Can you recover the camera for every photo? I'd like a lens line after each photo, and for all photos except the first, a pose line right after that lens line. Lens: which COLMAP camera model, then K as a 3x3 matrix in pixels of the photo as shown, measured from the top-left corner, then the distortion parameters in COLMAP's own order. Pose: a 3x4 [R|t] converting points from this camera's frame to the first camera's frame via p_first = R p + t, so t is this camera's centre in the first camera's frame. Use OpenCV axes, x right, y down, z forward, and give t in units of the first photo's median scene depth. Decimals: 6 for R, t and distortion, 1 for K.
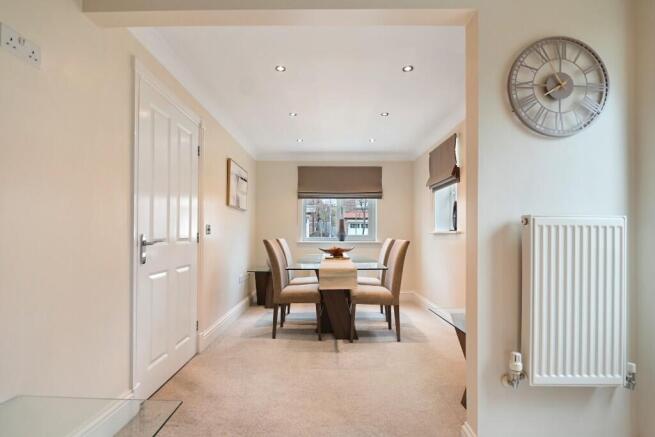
lens RADIAL K [[282.7, 0, 325.9], [0, 282.7, 193.0], [0, 0, 1]] dist [0.021007, 0.000022]
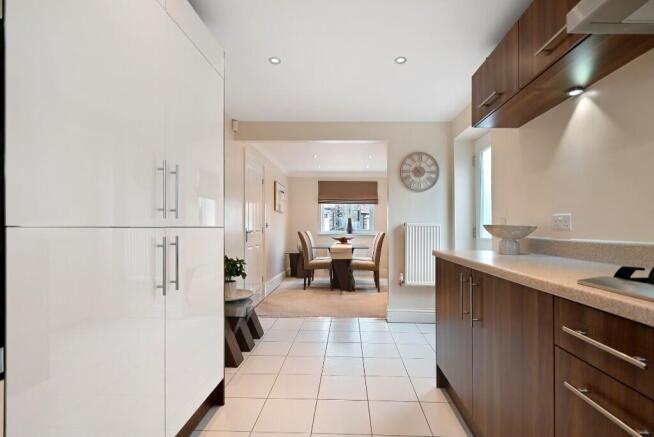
lens RADIAL K [[291.6, 0, 327.0], [0, 291.6, 218.5], [0, 0, 1]] dist [0.220429, -0.000003]
pose [[0.997484, 0.004597, -0.070737, 0.064829], [0.003228, 0.993915, 0.110105, -0.090946], [0.070812, -0.110057, 0.991400, -0.623940]]
